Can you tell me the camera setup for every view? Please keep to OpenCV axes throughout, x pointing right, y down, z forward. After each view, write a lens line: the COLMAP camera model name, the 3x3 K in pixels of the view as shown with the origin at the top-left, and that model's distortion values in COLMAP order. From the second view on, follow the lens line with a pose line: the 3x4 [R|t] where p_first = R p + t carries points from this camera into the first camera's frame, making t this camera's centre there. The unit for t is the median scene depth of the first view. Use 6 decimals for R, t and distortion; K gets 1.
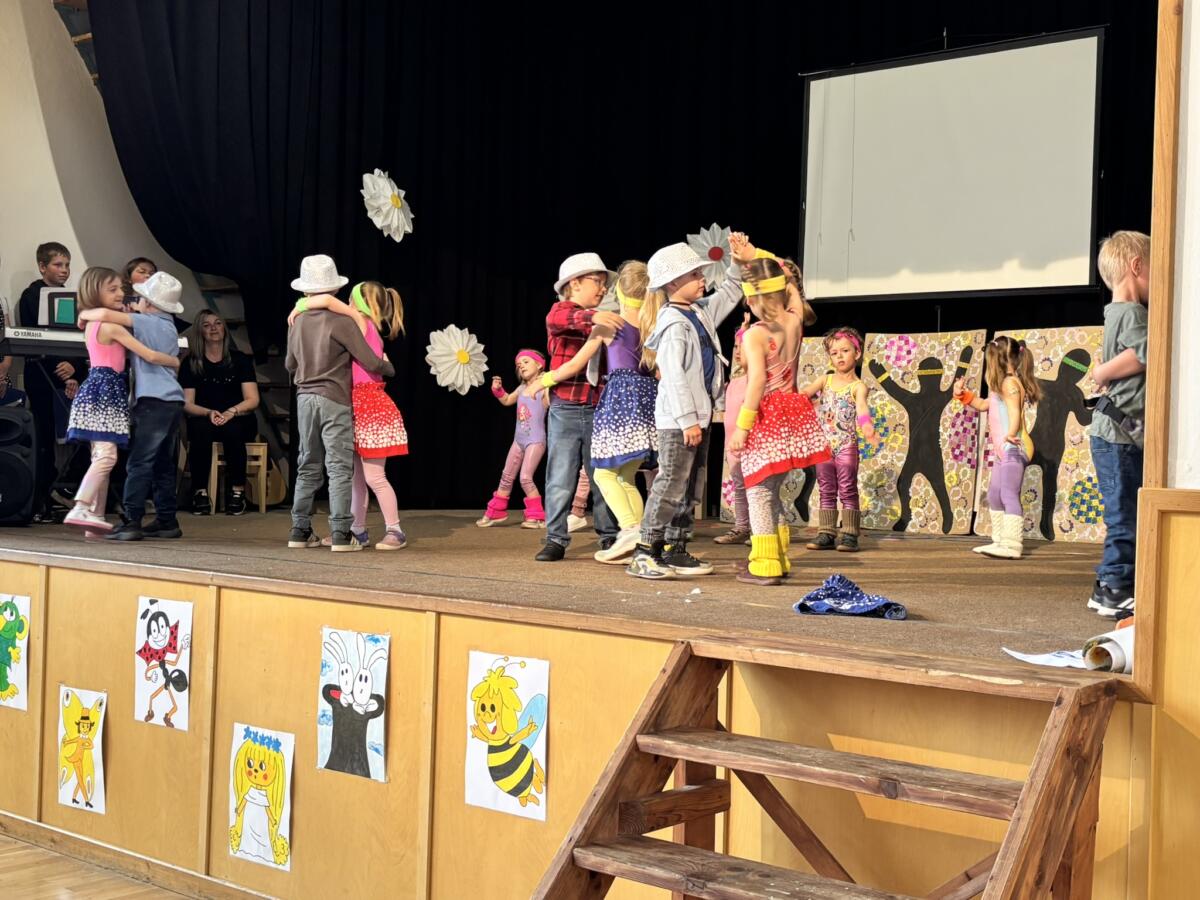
lens RADIAL K [[1507.1, 0, 612.3], [0, 1507.1, 448.7], [0, 0, 1]] dist [0.027490, 0.000000]
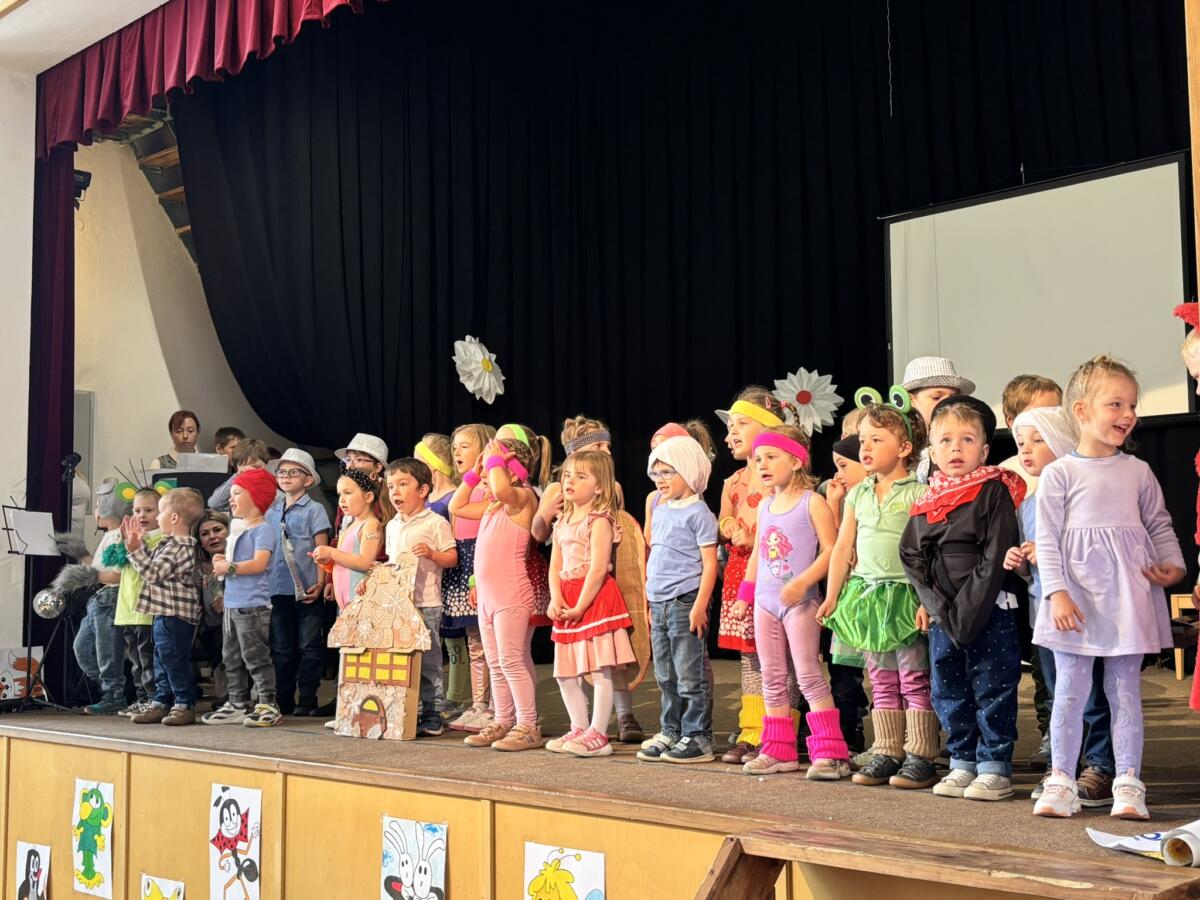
lens RADIAL K [[1470.4, 0, 598.9], [0, 1470.4, 454.1], [0, 0, 1]] dist [0.005859, 0.000000]
pose [[0.994515, -0.050133, -0.091793, 0.048522], [0.041869, 0.995076, -0.089838, -0.024546], [0.095844, 0.085502, 0.991717, 0.052592]]
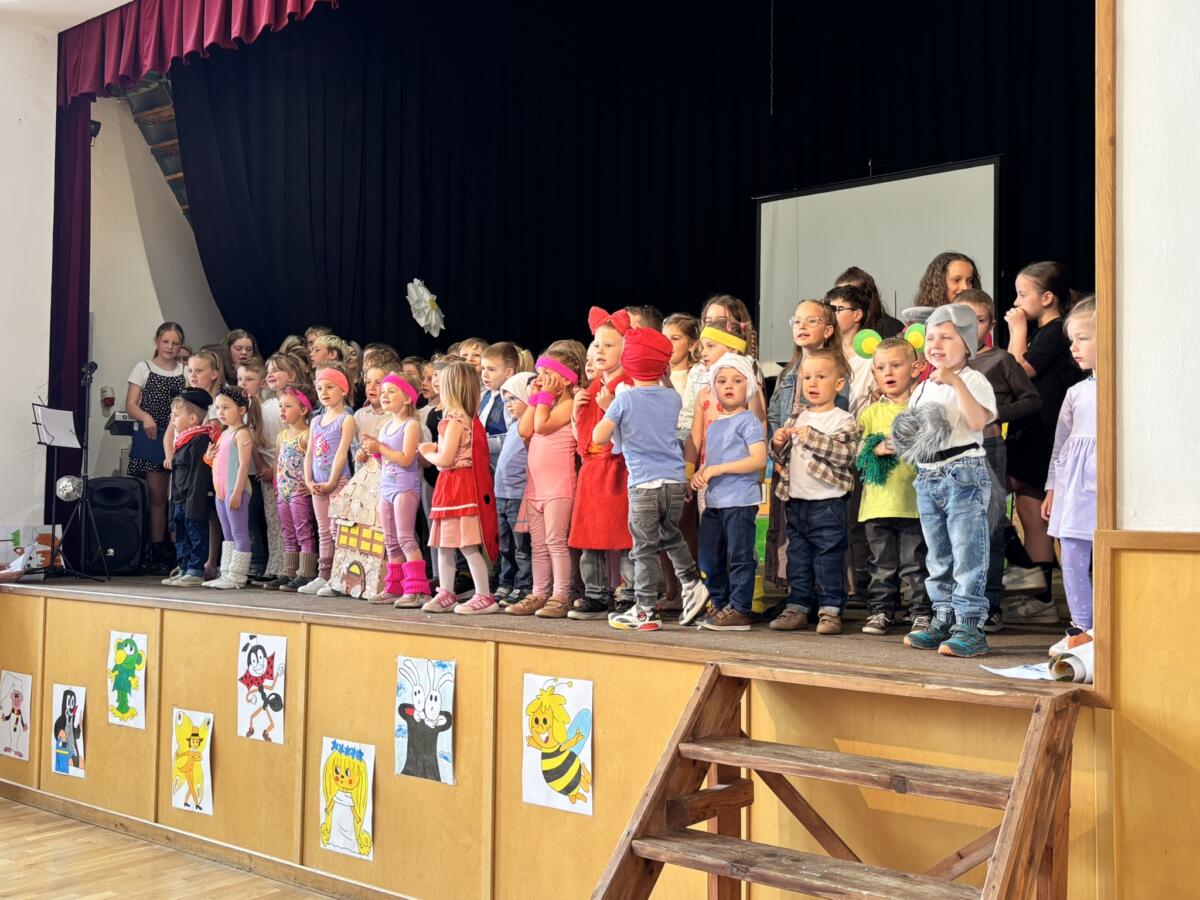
lens RADIAL K [[1219.6, 0, 605.8], [0, 1219.6, 451.2], [0, 0, 1]] dist [0.011200, 0.000000]
pose [[0.999691, -0.017873, 0.017297, -0.041682], [0.018548, 0.999041, -0.039671, -0.003907], [-0.016572, 0.039979, 0.999063, 0.015374]]
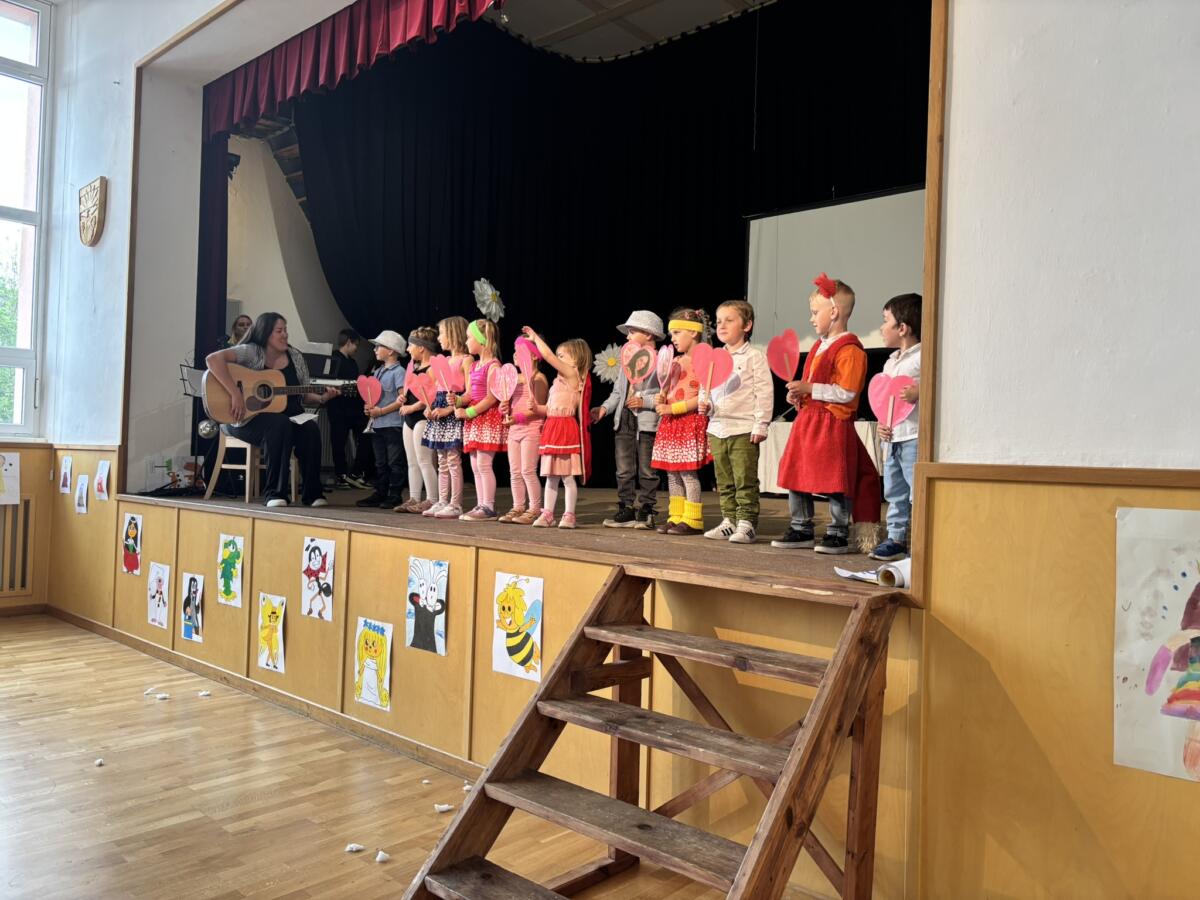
lens RADIAL K [[906.3, 0, 606.7], [0, 906.3, 446.4], [0, 0, 1]] dist [0.030552, -0.032928]
pose [[0.998664, 0.000453, -0.051681, 0.065669], [-0.000950, 0.999954, -0.009594, 0.013382], [0.051674, 0.009631, 0.998618, 0.068211]]
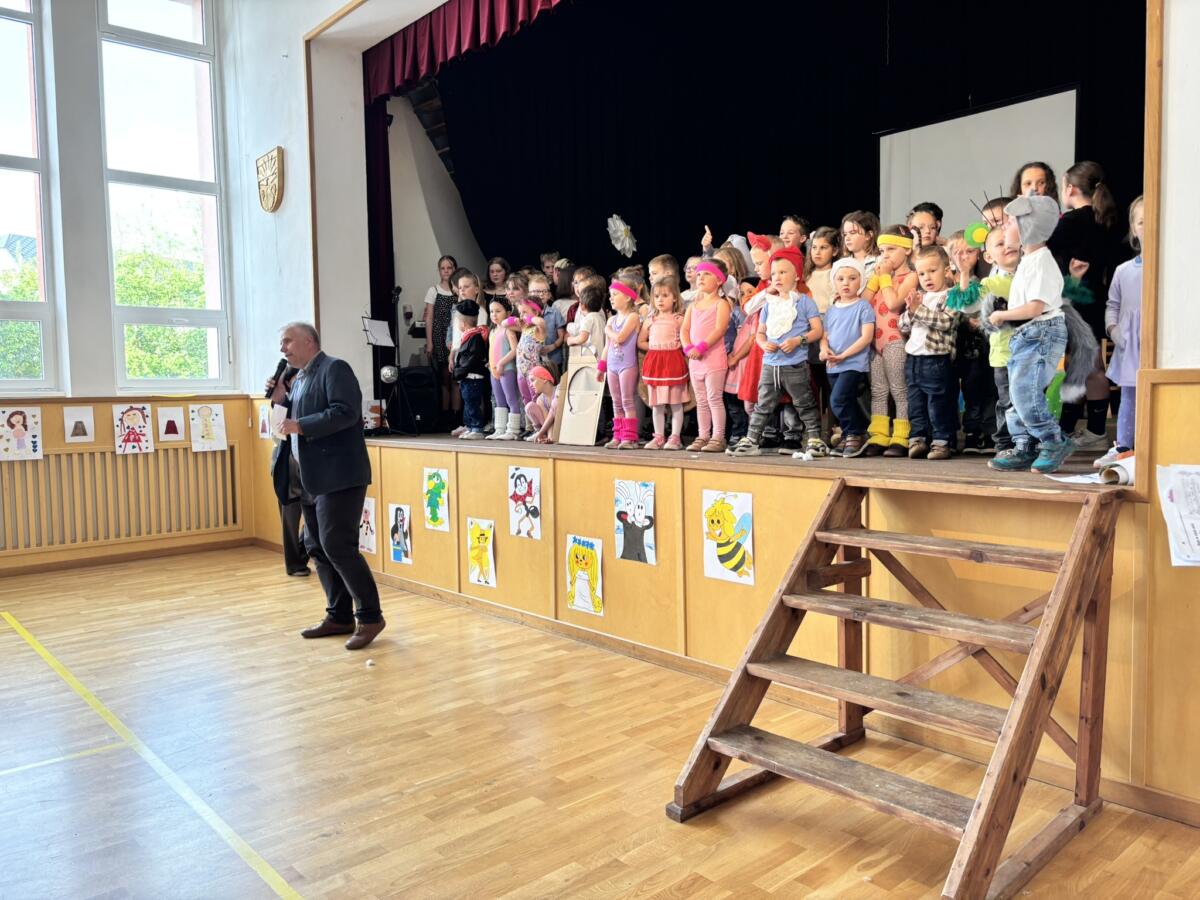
lens RADIAL K [[906.3, 0, 594.7], [0, 906.3, 440.4], [0, 0, 1]] dist [0.030552, -0.032928]
pose [[0.985430, -0.037234, -0.165953, -0.042305], [0.047608, 0.997124, 0.058976, 0.011332], [0.163280, -0.066018, 0.984368, -0.035933]]
